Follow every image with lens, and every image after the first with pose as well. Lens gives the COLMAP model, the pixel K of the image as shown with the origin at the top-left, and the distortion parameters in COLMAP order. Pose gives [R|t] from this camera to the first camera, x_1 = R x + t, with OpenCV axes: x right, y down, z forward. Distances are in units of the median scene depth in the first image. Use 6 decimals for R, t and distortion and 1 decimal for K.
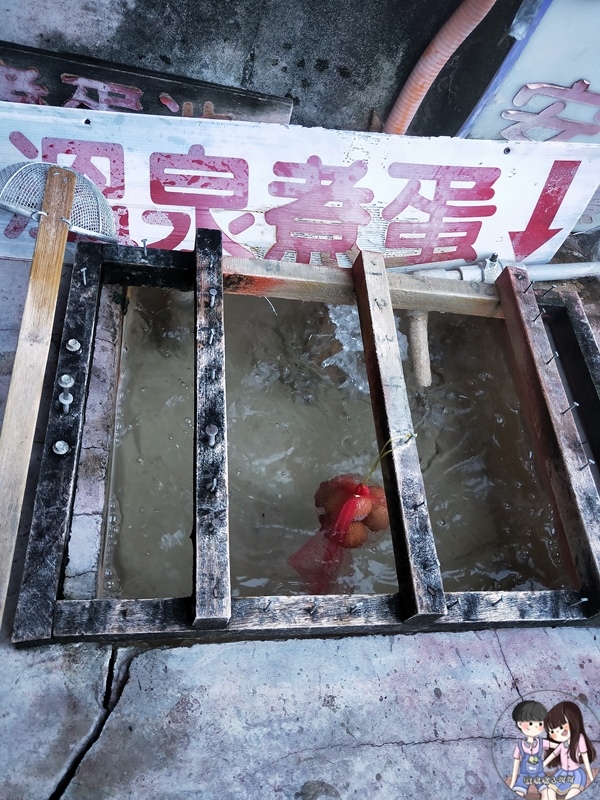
lens RADIAL K [[601.4, 0, 300.0], [0, 601.4, 400.0], [0, 0, 1]] dist [0.011721, -0.000678]
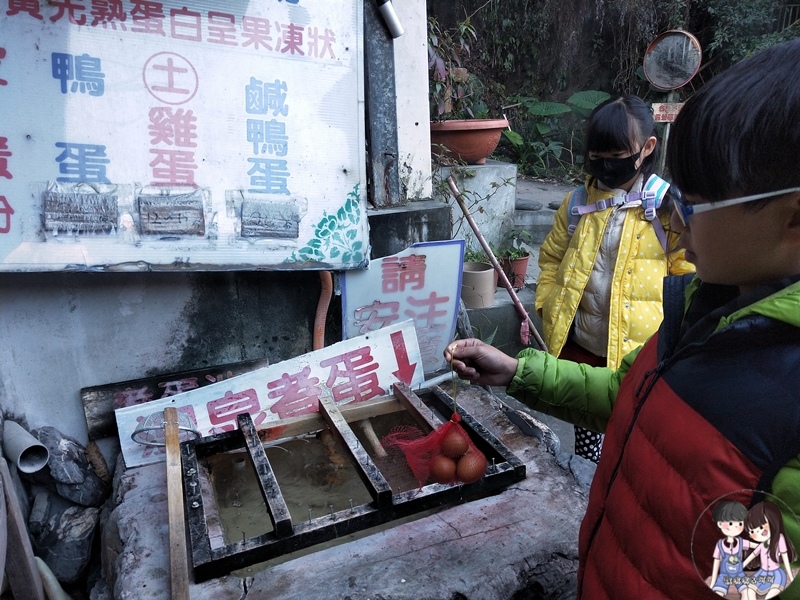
lens RADIAL K [[601.4, 0, 400.0], [0, 601.4, 300.0], [0, 0, 1]] dist [0.011721, -0.000678]
pose [[0.915904, -0.338350, 0.215959, 0.027198], [0.398194, 0.698061, -0.595107, 0.830200], [0.050601, 0.631055, 0.774086, -0.764345]]
